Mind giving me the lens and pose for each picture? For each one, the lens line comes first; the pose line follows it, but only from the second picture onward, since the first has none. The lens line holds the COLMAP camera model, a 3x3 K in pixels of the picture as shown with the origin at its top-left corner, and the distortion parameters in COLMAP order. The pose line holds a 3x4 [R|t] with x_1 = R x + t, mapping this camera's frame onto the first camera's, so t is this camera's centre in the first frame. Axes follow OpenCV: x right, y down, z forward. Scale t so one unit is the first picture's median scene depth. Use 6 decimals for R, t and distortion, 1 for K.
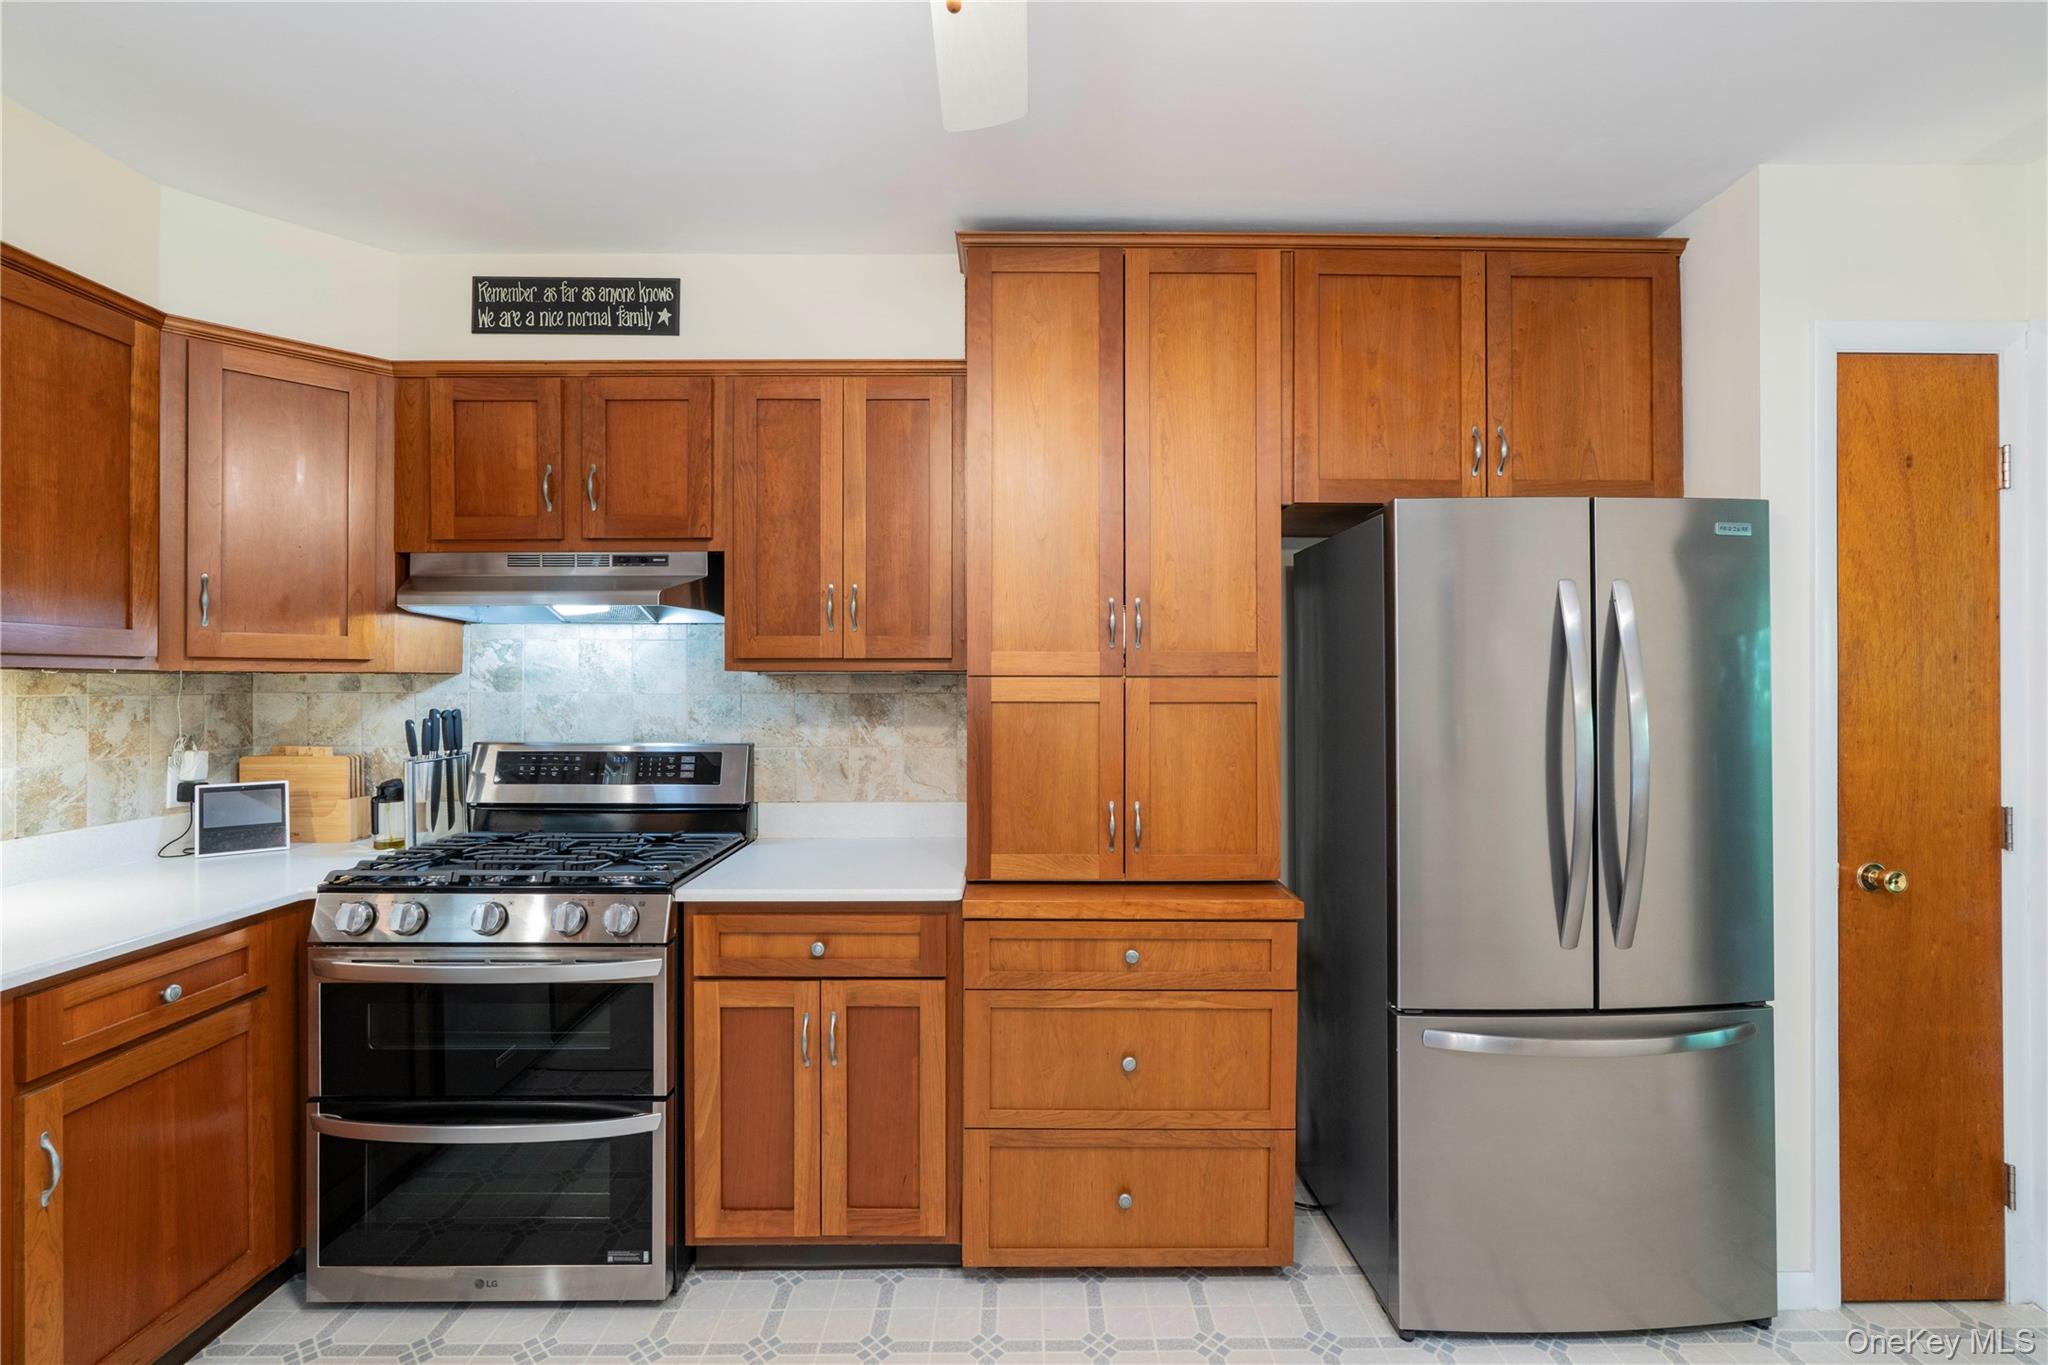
lens RADIAL K [[934.5, 0, 1022.4], [0, 934.5, 678.8], [0, 0, 1]] dist [-0.006849, 0.003898]
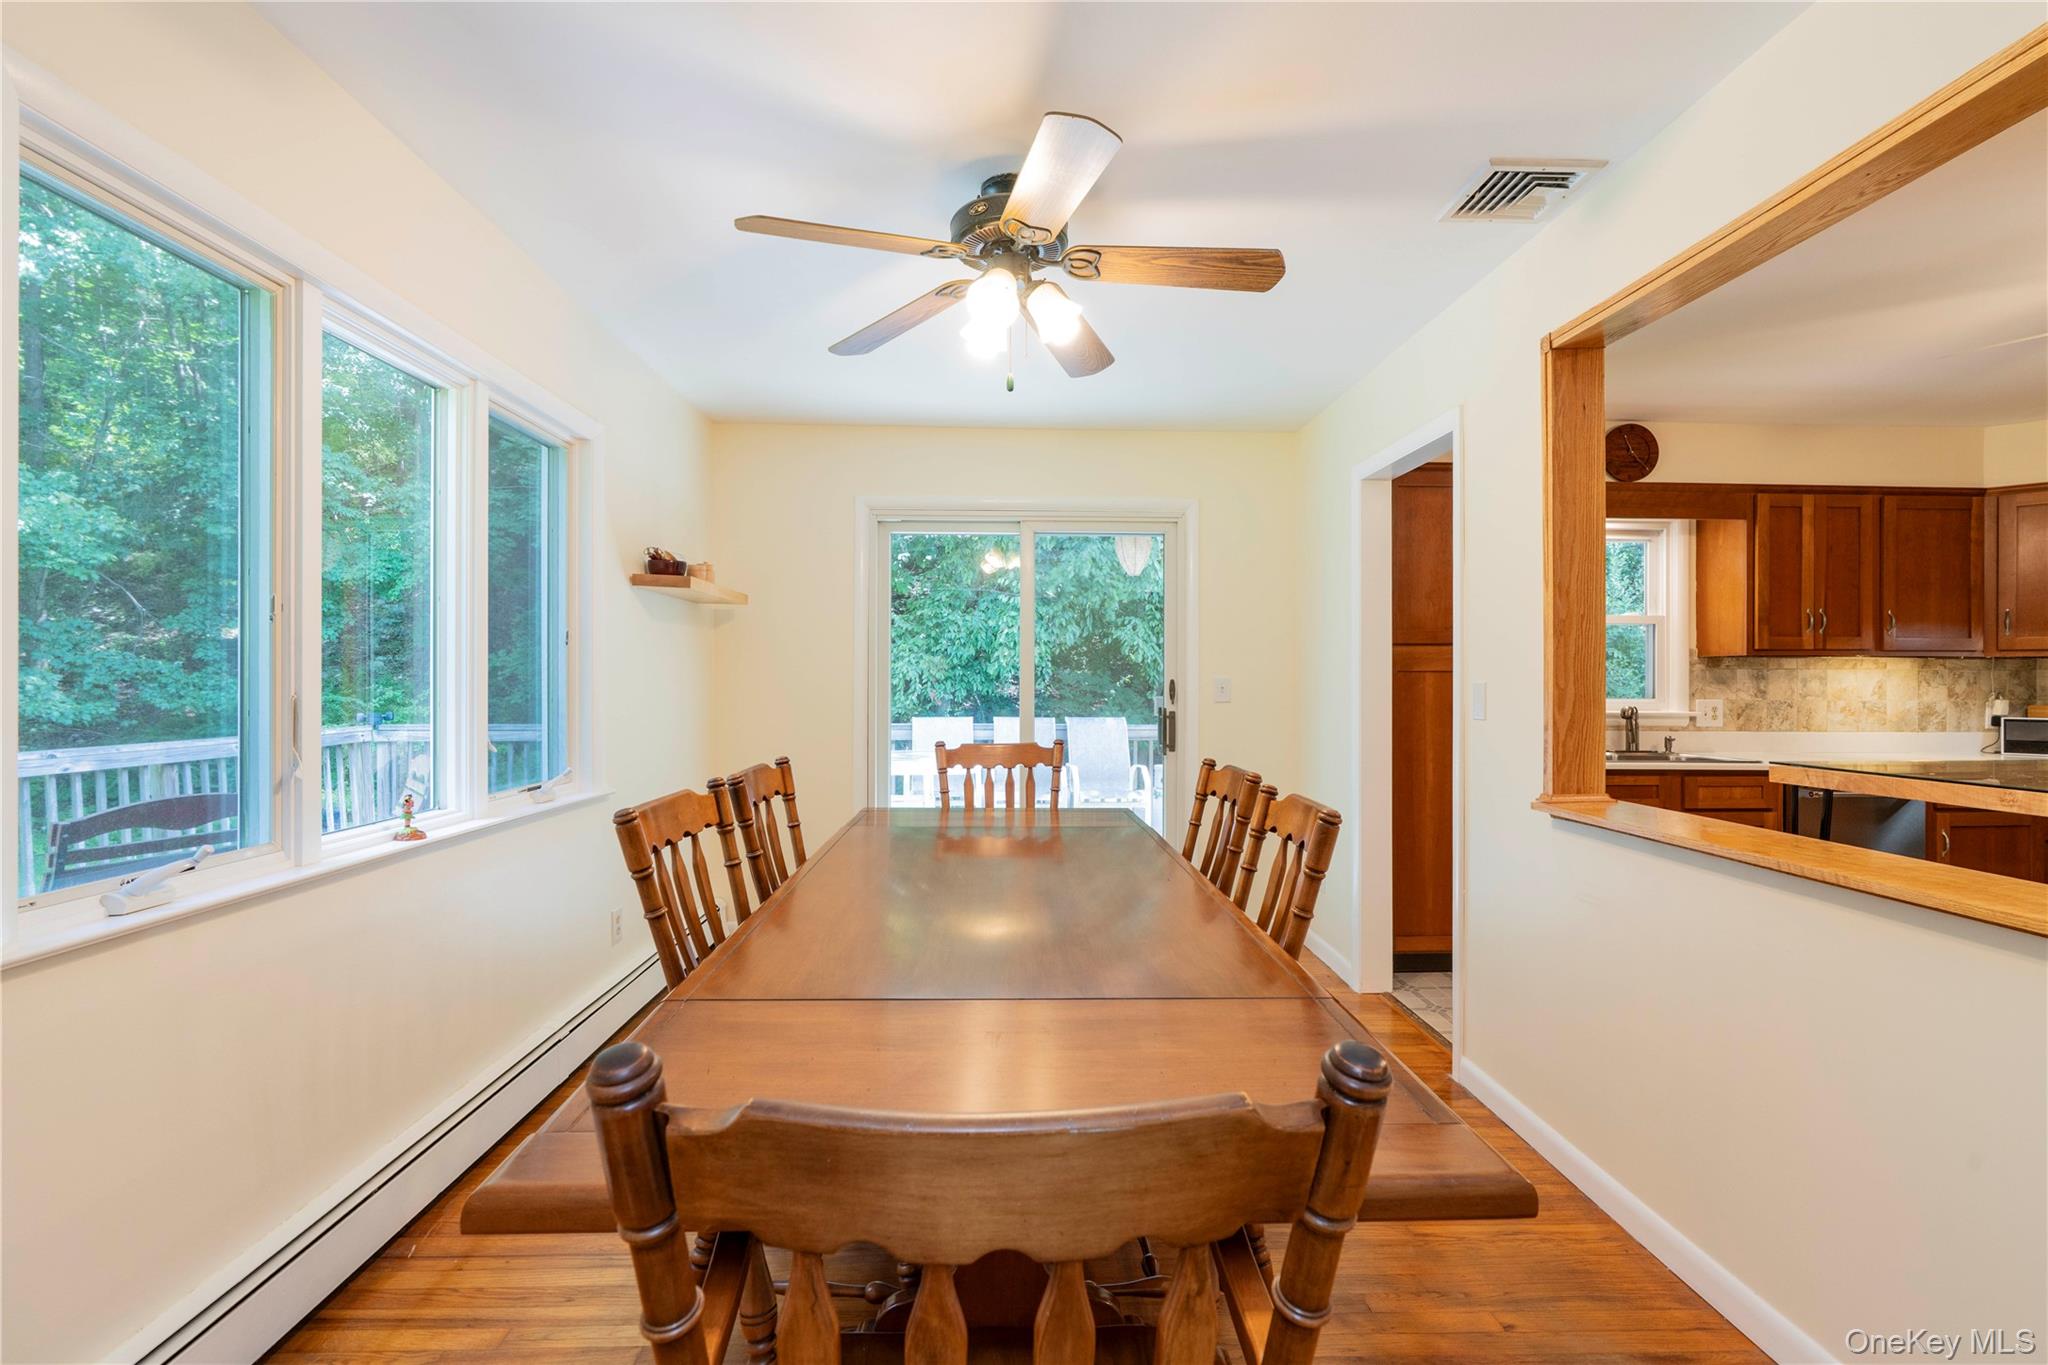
lens RADIAL K [[934.5, 0, 1028.3], [0, 934.5, 680.7], [0, 0, 1]] dist [-0.006849, 0.003898]
pose [[0.048881, 0.000356, -0.998805, 0.968099], [0.003563, 0.999994, 0.000531, 0.032211], [0.998798, -0.003585, 0.048880, -1.139184]]
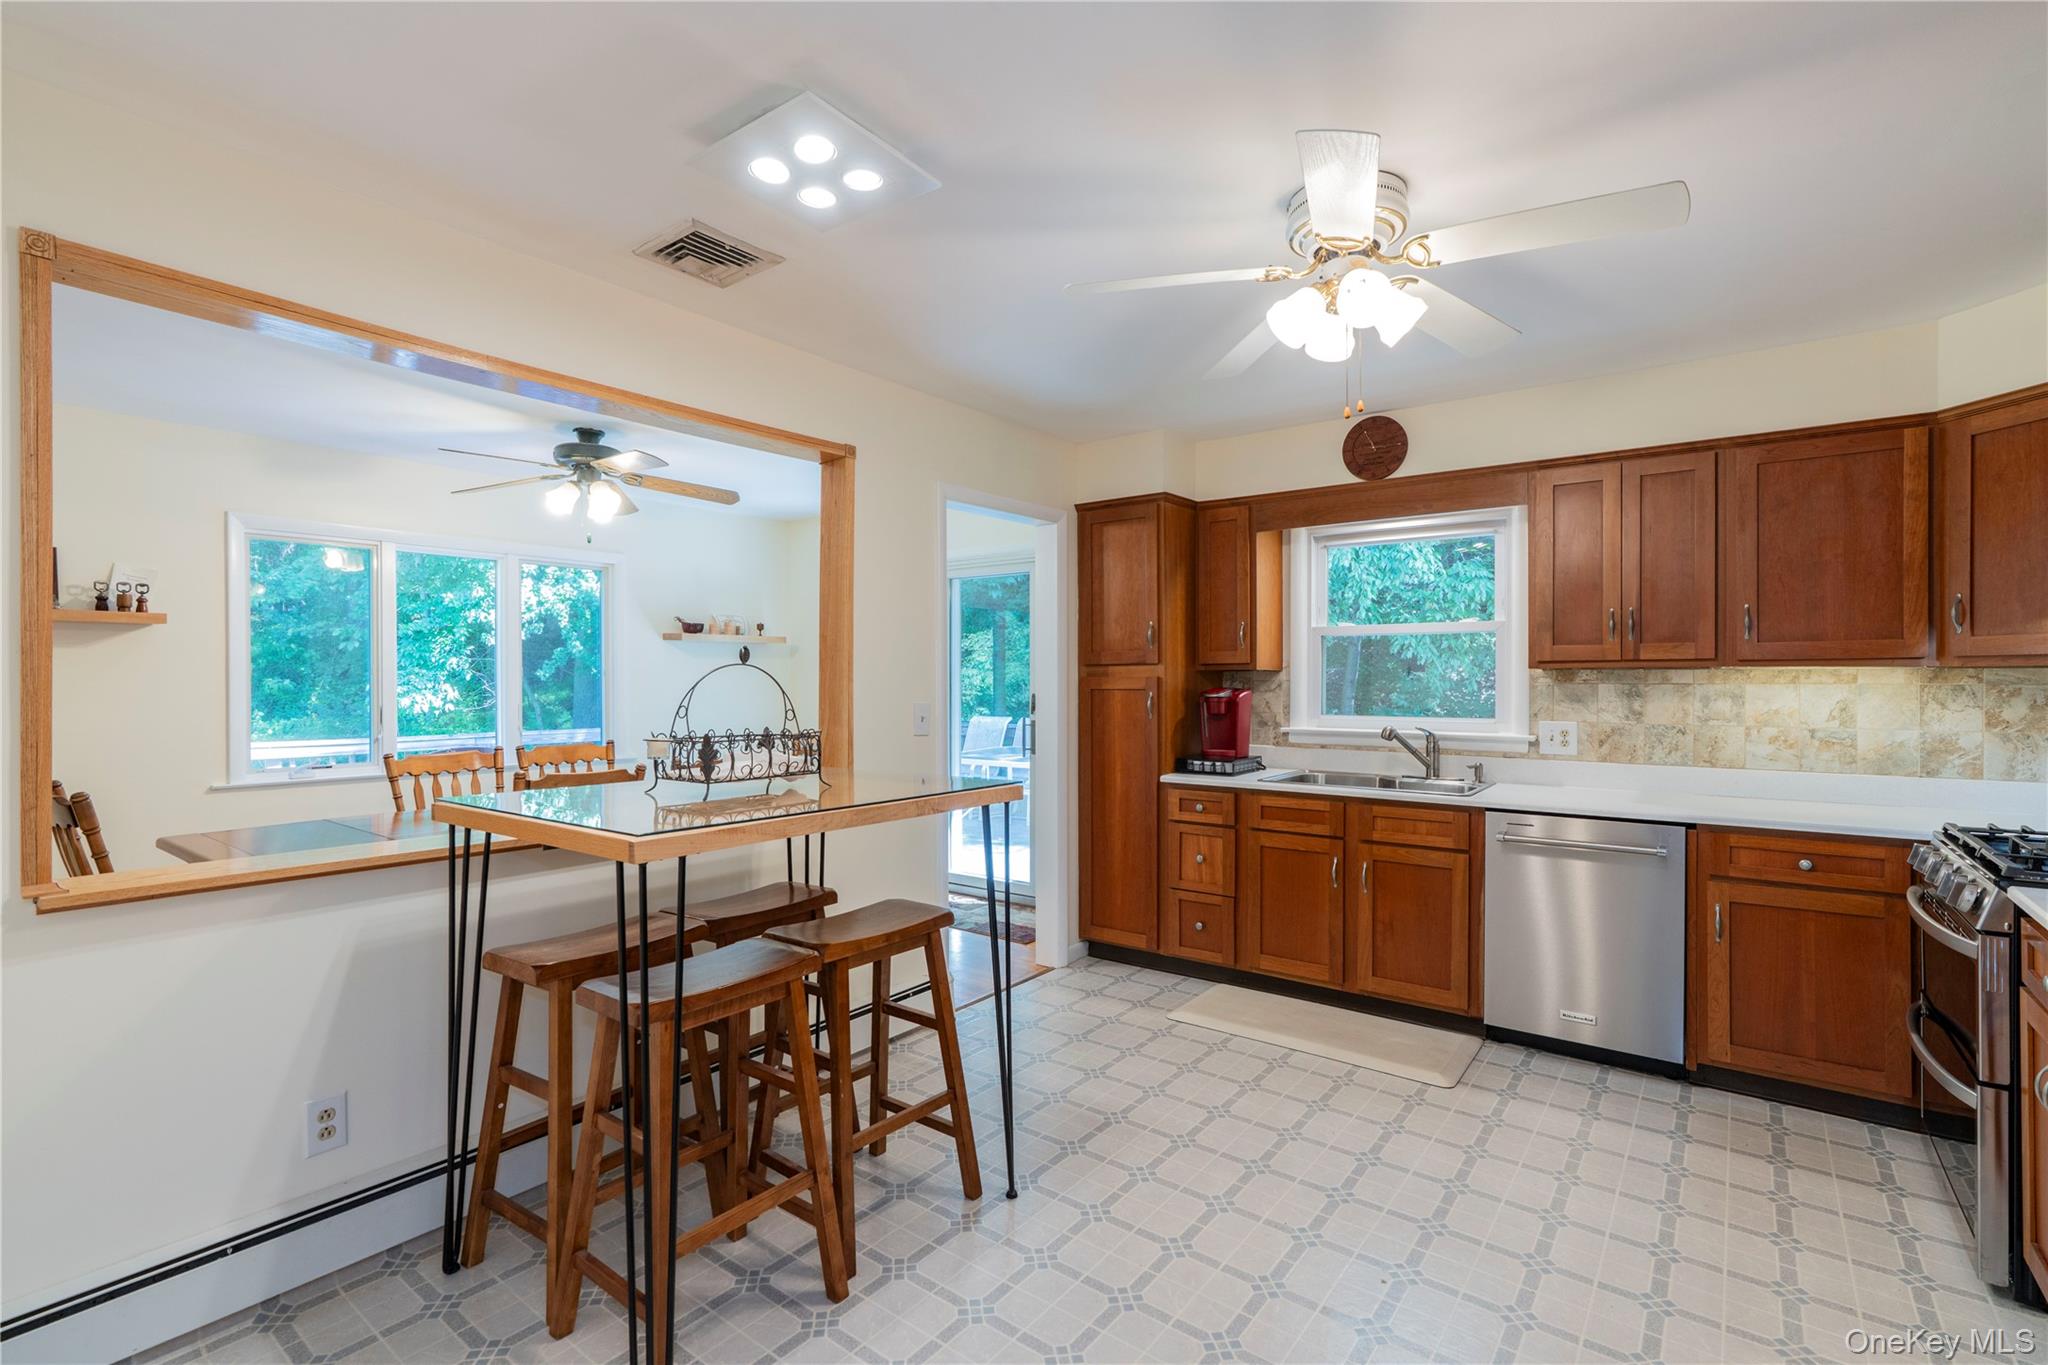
lens RADIAL K [[934.5, 0, 1088.7], [0, 934.5, 673.5], [0, 0, 1]] dist [-0.006849, 0.003898]
pose [[-0.586272, -0.007341, -0.810081, 0.856968], [0.005109, 0.999906, -0.012759, 0.011790], [0.810098, -0.011619, -0.586179, 0.698414]]
